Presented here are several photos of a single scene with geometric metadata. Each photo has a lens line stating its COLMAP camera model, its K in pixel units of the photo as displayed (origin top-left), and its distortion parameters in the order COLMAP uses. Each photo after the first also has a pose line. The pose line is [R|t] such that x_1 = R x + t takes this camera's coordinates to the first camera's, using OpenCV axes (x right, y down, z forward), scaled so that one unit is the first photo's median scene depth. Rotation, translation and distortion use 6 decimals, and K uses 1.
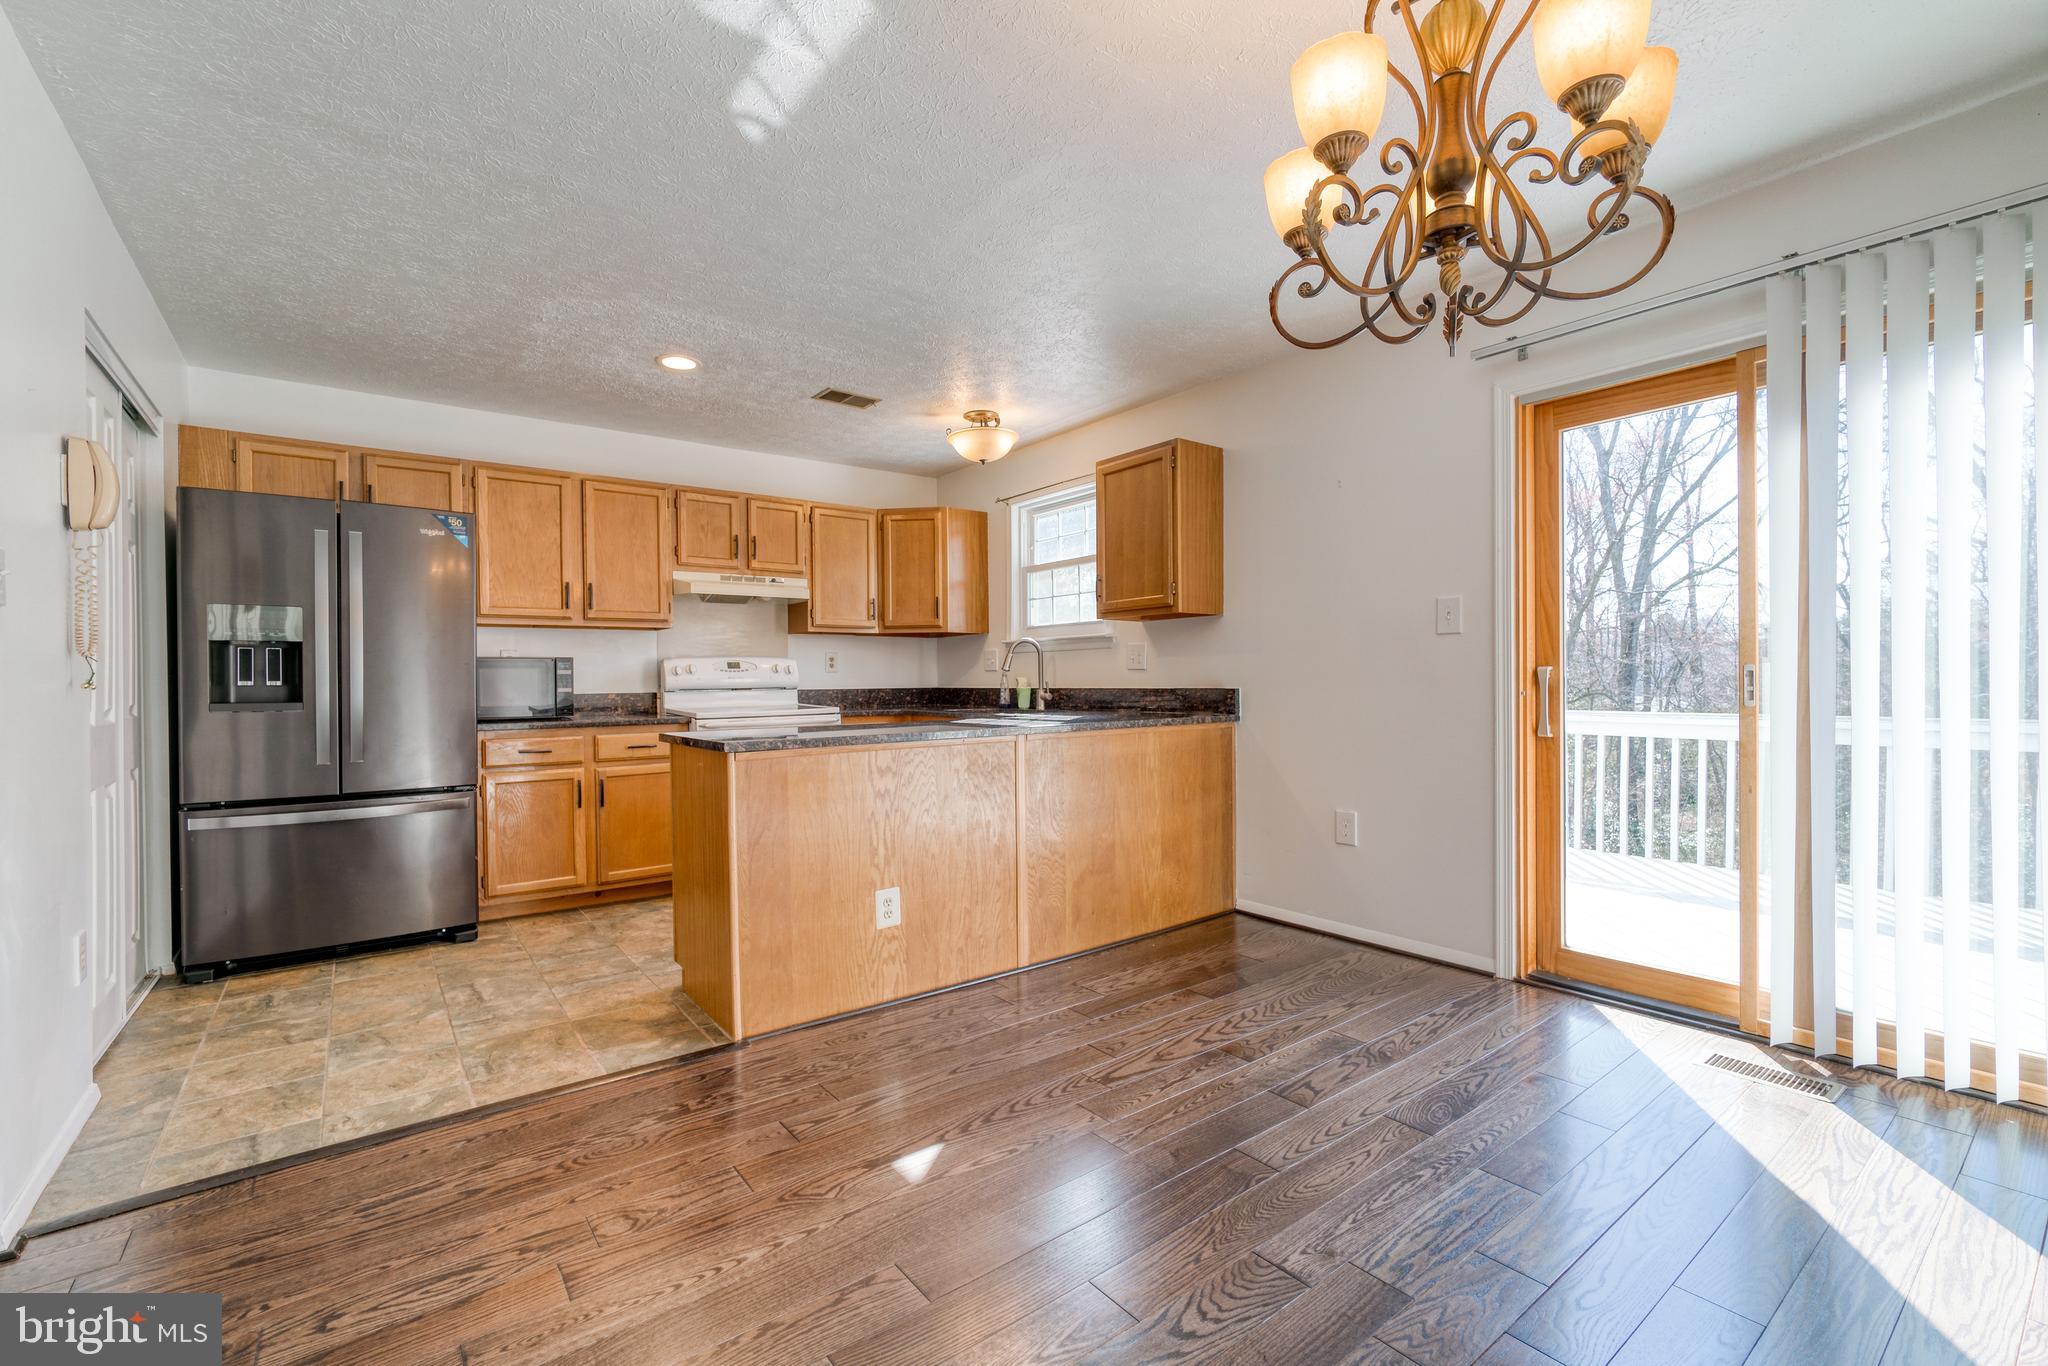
lens RADIAL K [[875.6, 0, 1018.3], [0, 875.6, 685.0], [0, 0, 1]] dist [-0.004980, -0.000310]
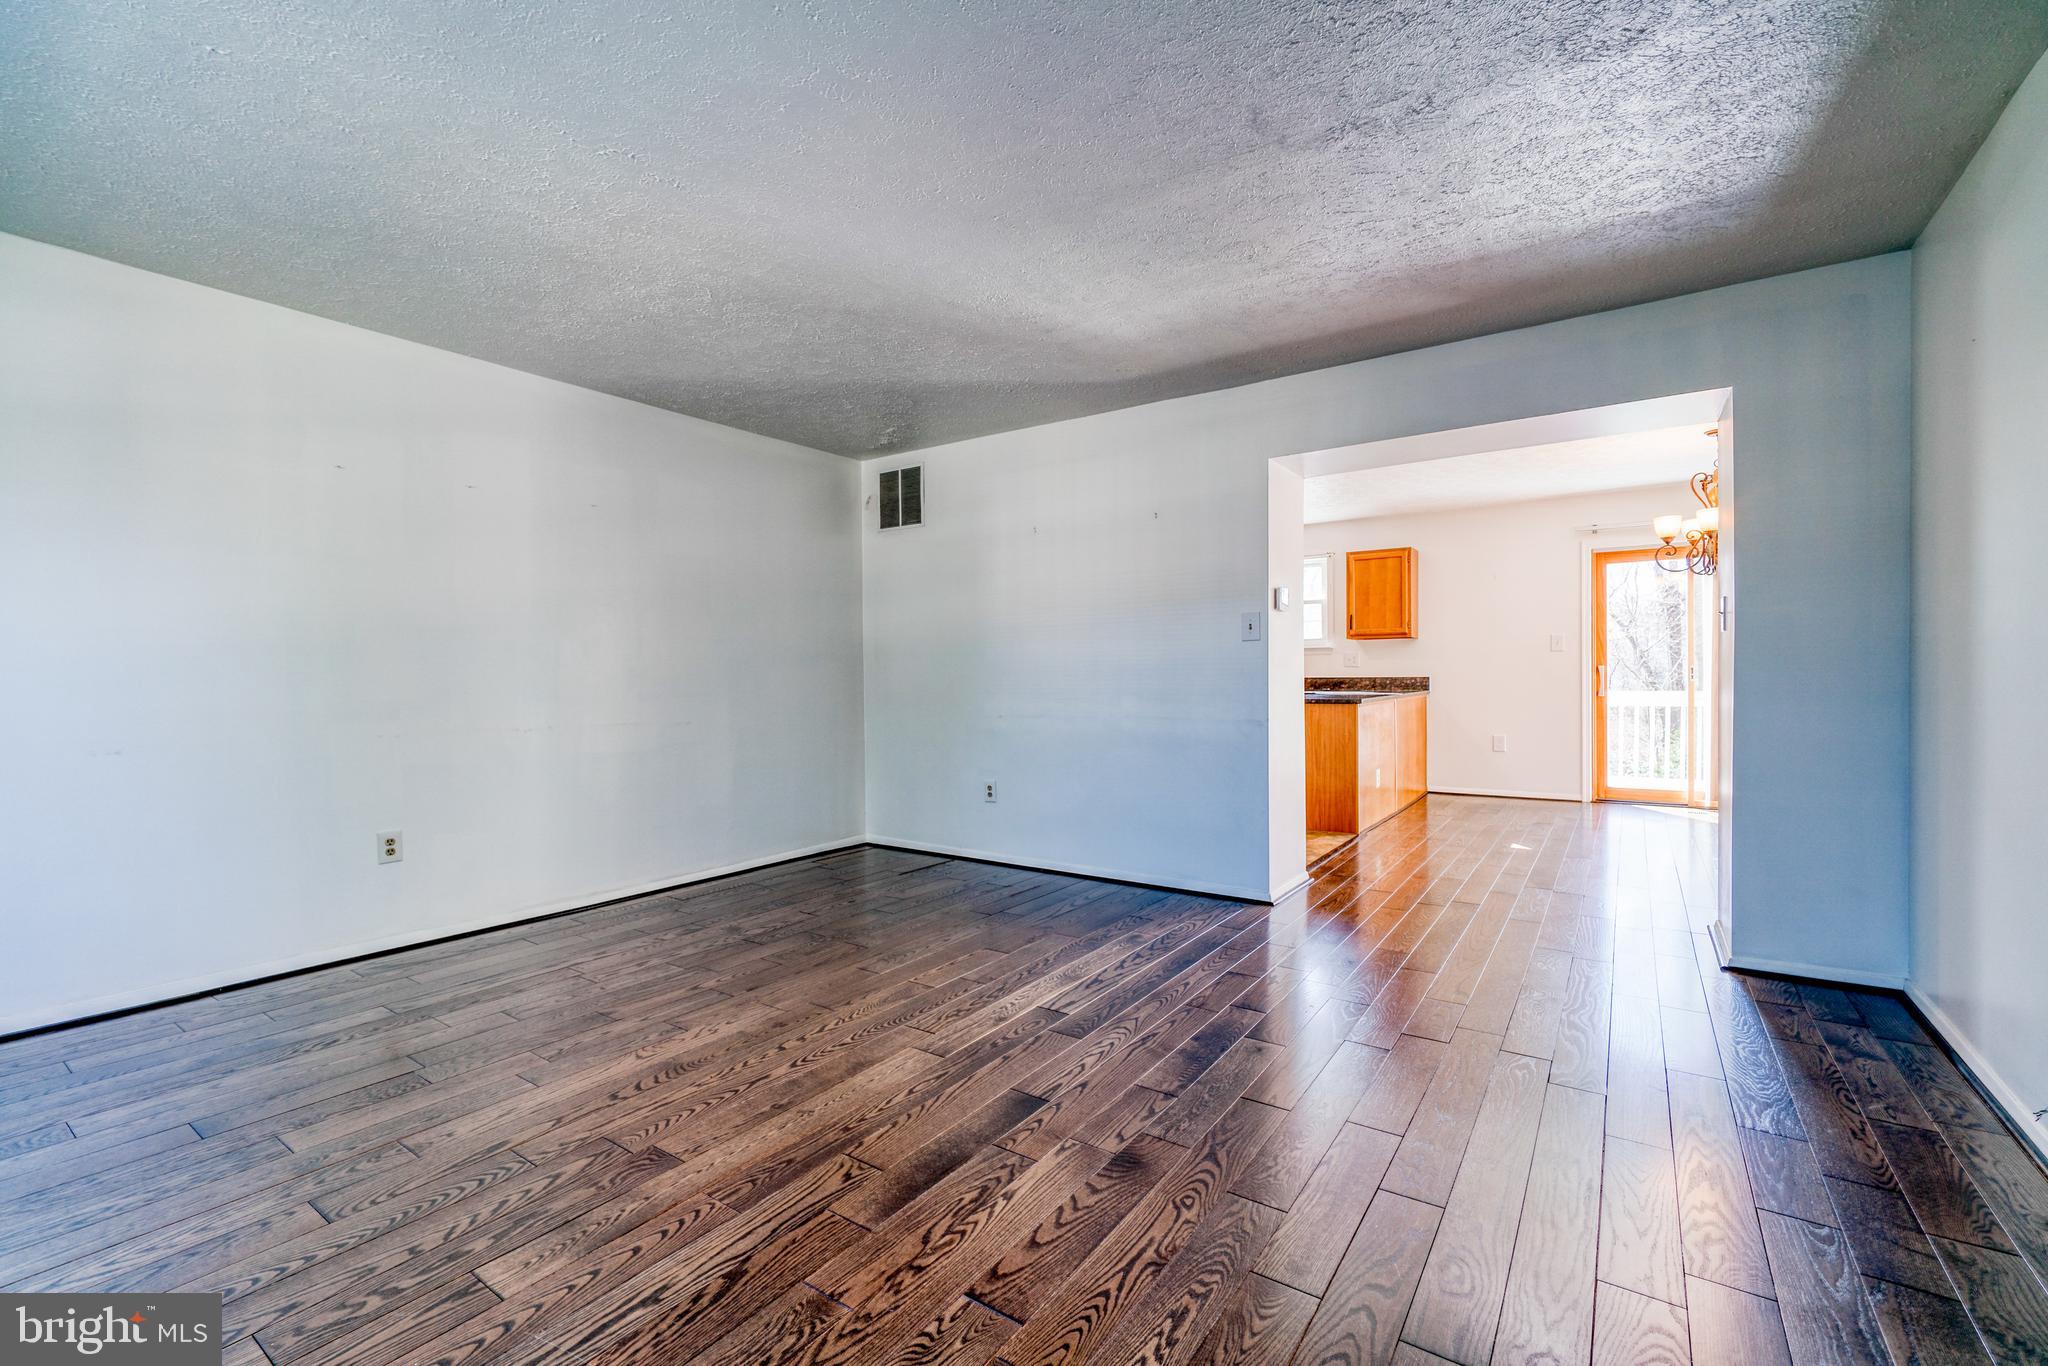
lens RADIAL K [[875.6, 0, 1018.3], [0, 875.6, 685.0], [0, 0, 1]] dist [-0.004980, -0.000310]
pose [[0.952055, -0.003527, 0.305908, -1.332433], [0.002871, 0.999993, 0.002594, 0.016241], [-0.305915, -0.001592, 0.952058, -0.624665]]
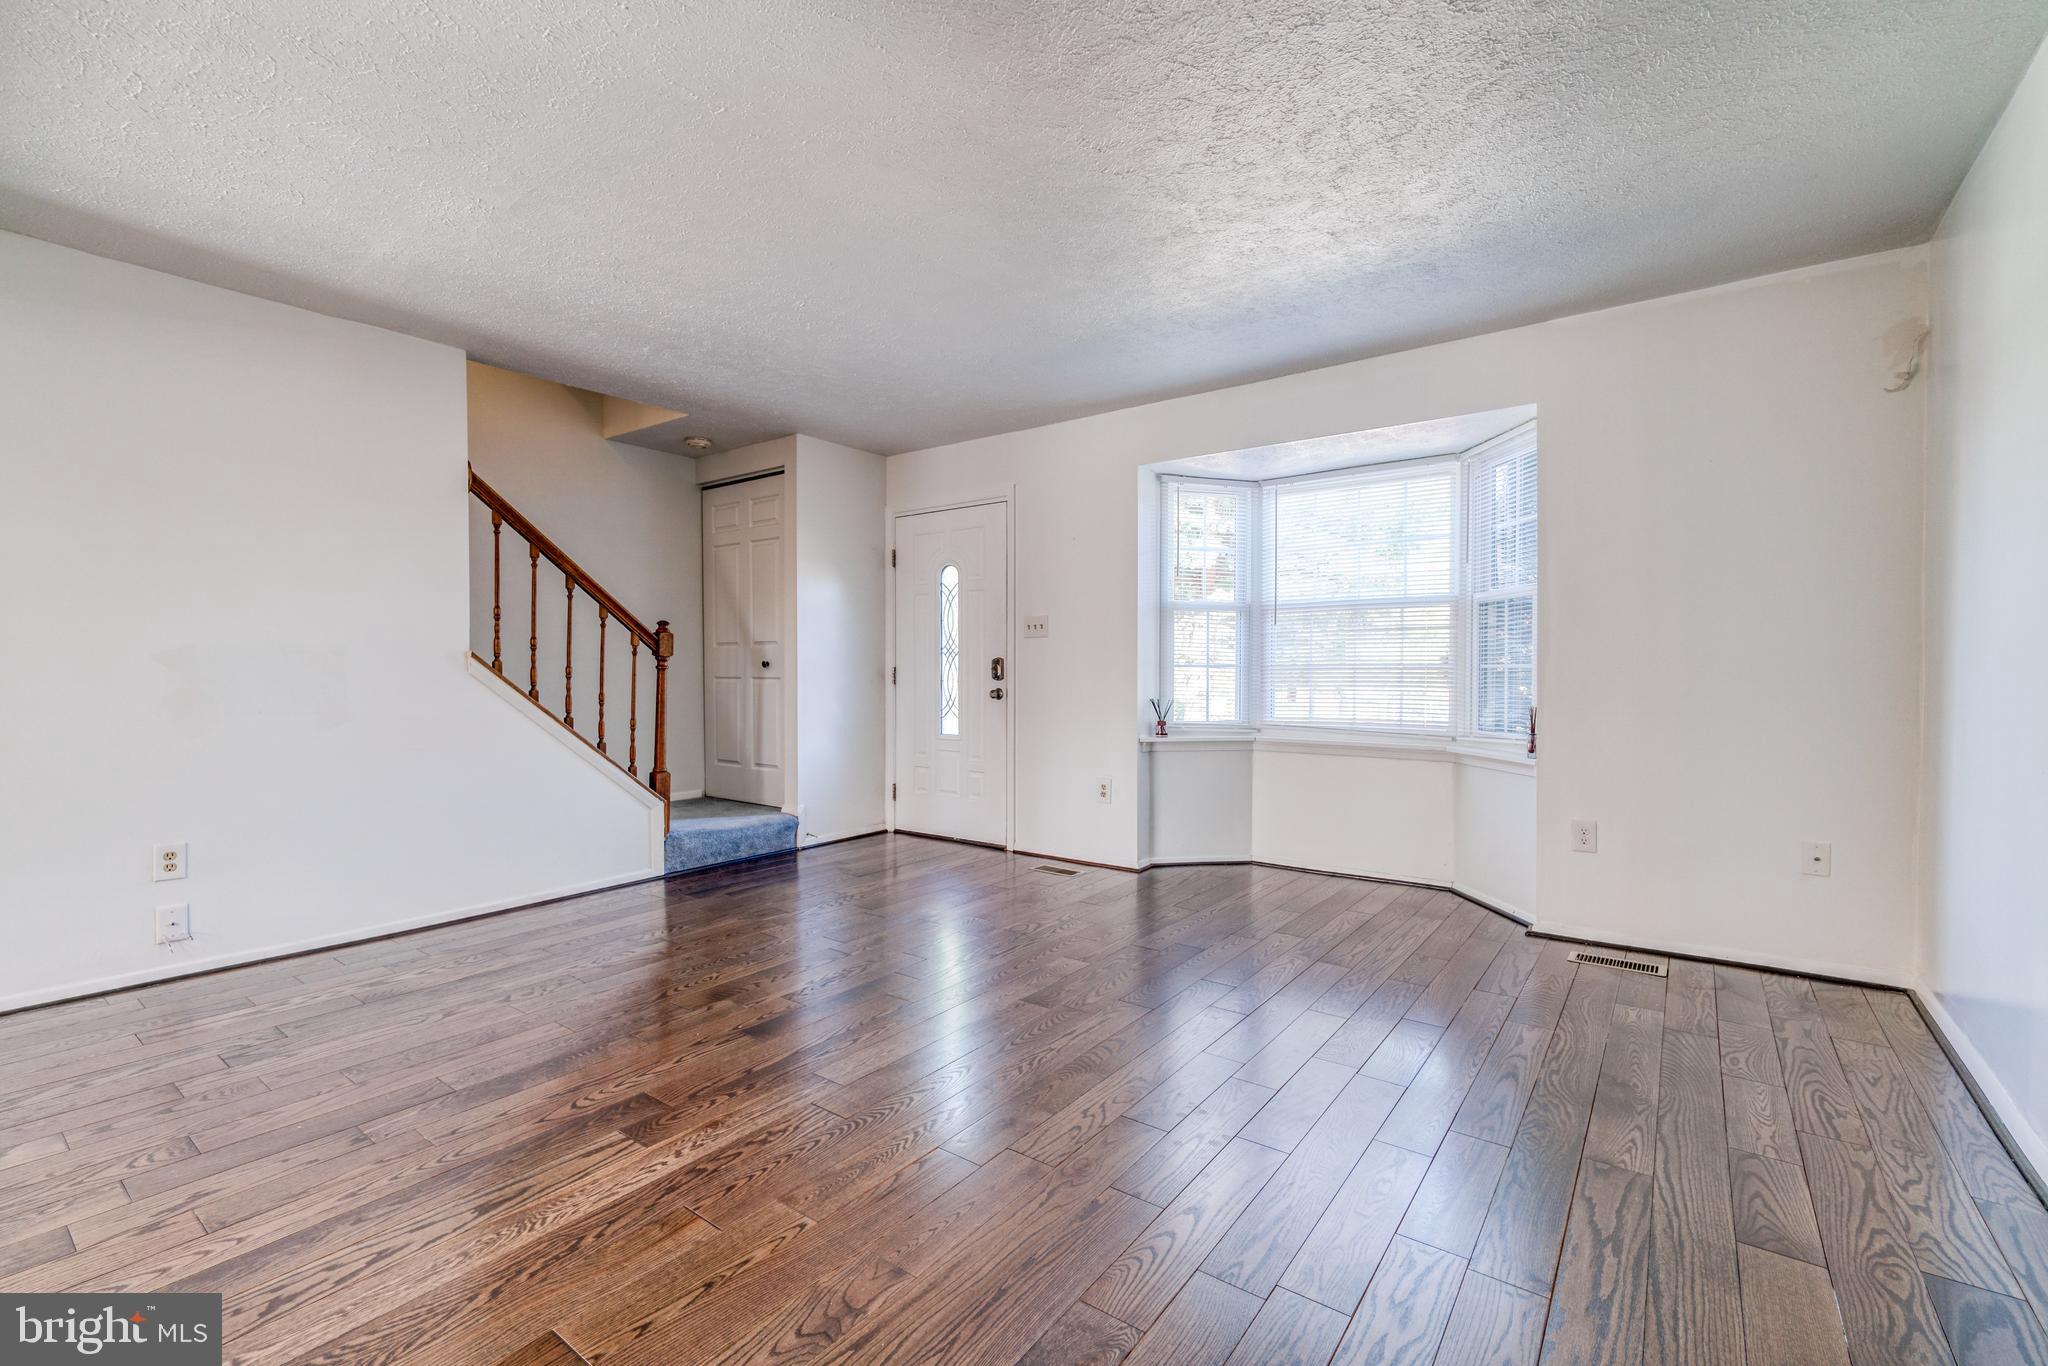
lens RADIAL K [[875.6, 0, 1018.3], [0, 875.6, 685.0], [0, 0, 1]] dist [-0.004980, -0.000310]
pose [[-0.962324, 0.011899, -0.271645, -1.154482], [0.007081, 0.999800, 0.018707, 0.013281], [0.271813, 0.016079, -0.962216, 0.693248]]
